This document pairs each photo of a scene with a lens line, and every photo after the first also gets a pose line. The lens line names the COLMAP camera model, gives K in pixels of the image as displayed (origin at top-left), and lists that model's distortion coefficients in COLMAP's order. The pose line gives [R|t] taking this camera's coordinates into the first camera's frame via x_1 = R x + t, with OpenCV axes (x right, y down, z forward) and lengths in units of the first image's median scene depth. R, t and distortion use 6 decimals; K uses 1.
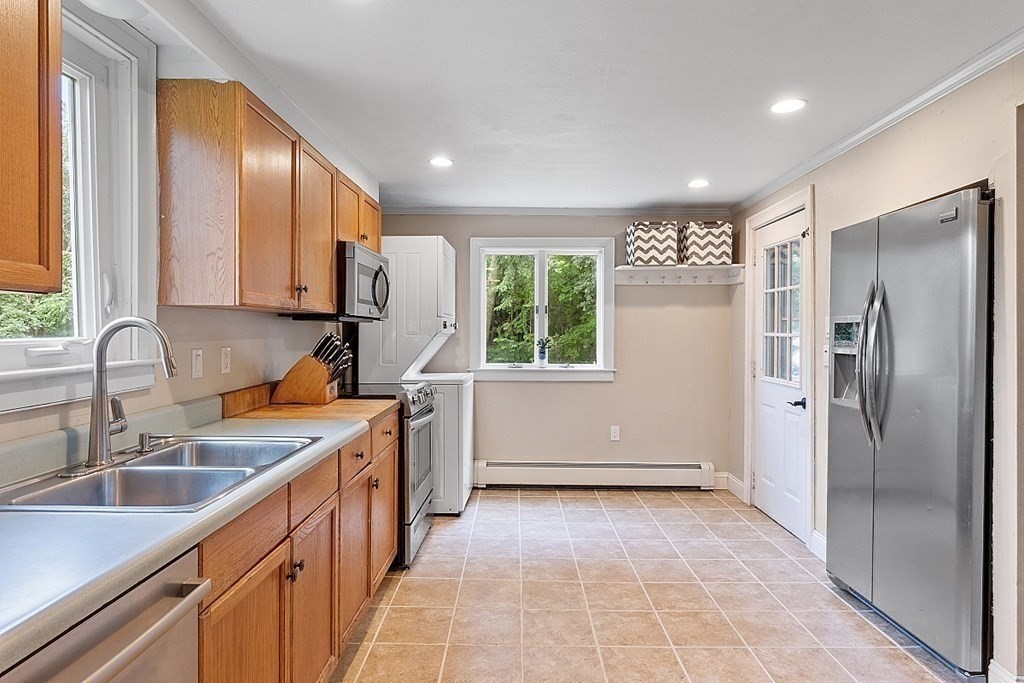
lens RADIAL K [[586.3, 0, 512.0], [0, 586.3, 341.5], [0, 0, 1]] dist [-0.000553, -0.000219]
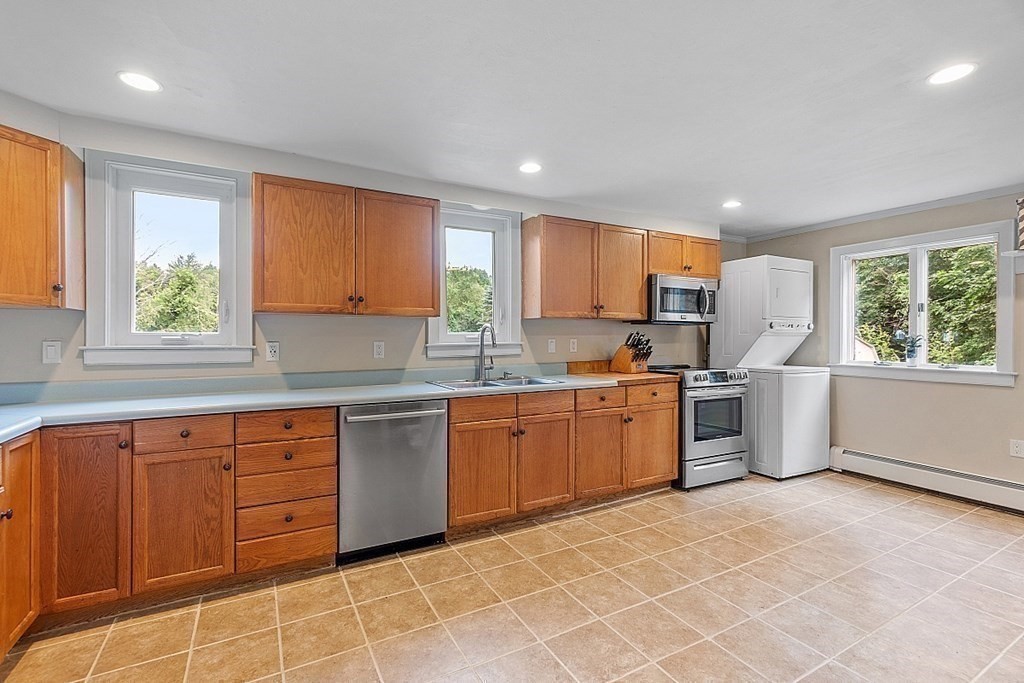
lens RADIAL K [[457.7, 0, 510.1], [0, 457.7, 339.6], [0, 0, 1]] dist [0.000775, 0.000228]
pose [[0.490594, 0.002765, -0.871384, 0.528121], [-0.013176, 0.999904, -0.004245, 0.015658], [0.871289, 0.013564, 0.490583, 0.039943]]
